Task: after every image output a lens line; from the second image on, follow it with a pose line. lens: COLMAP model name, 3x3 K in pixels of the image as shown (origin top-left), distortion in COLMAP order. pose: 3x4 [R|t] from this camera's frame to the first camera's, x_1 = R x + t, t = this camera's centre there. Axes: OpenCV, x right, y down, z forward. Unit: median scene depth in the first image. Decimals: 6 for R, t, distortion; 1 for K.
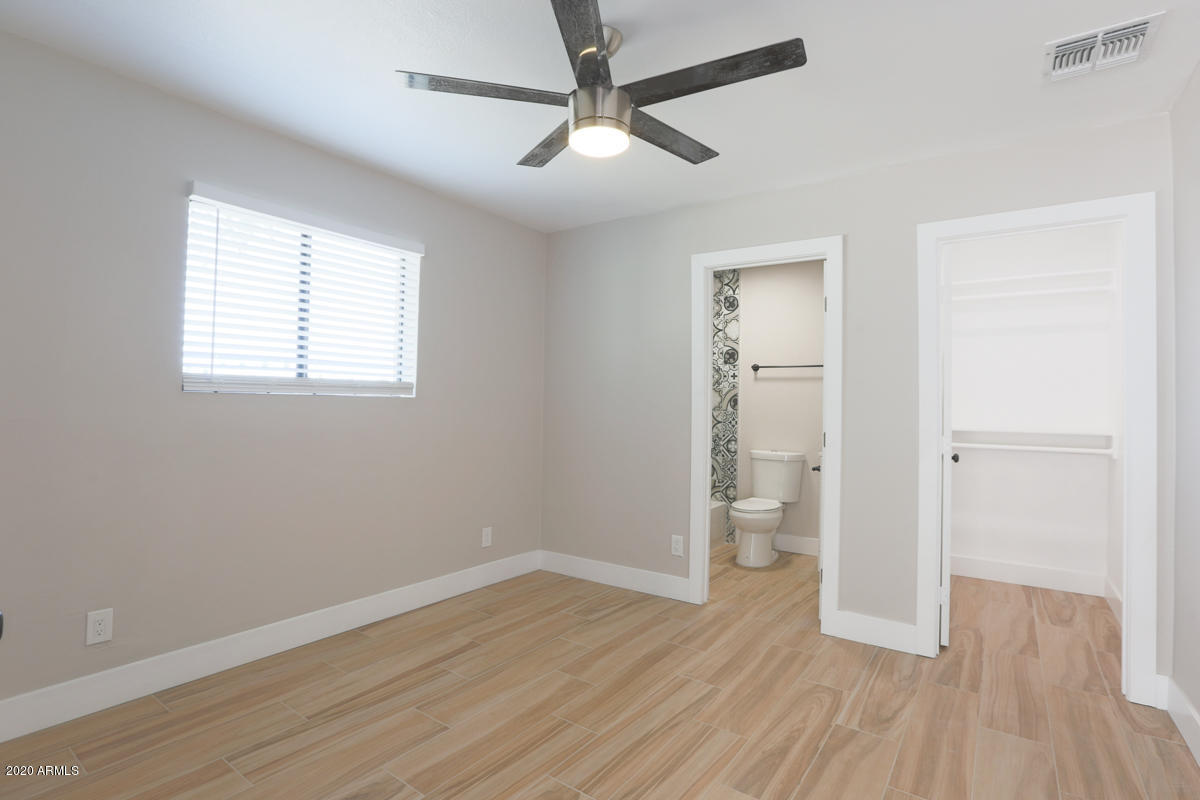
lens RADIAL K [[585.6, 0, 593.9], [0, 585.6, 395.1], [0, 0, 1]] dist [-0.025665, 0.003130]
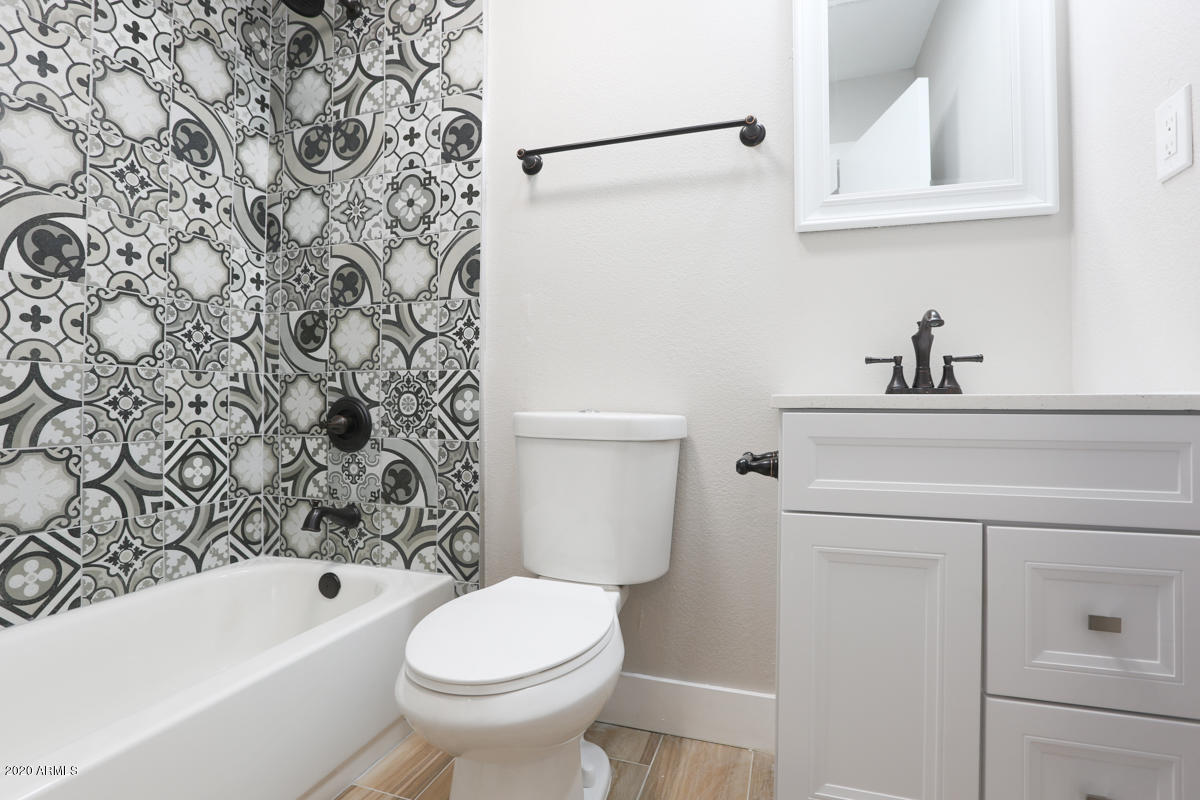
lens RADIAL K [[585.6, 0, 600.1], [0, 585.6, 403.7], [0, 0, 1]] dist [-0.025665, 0.003130]
pose [[0.953196, -0.021345, 0.301597, 0.208108], [0.013564, 0.999520, 0.027870, 0.077962], [-0.302047, -0.022475, 0.953028, 0.661315]]
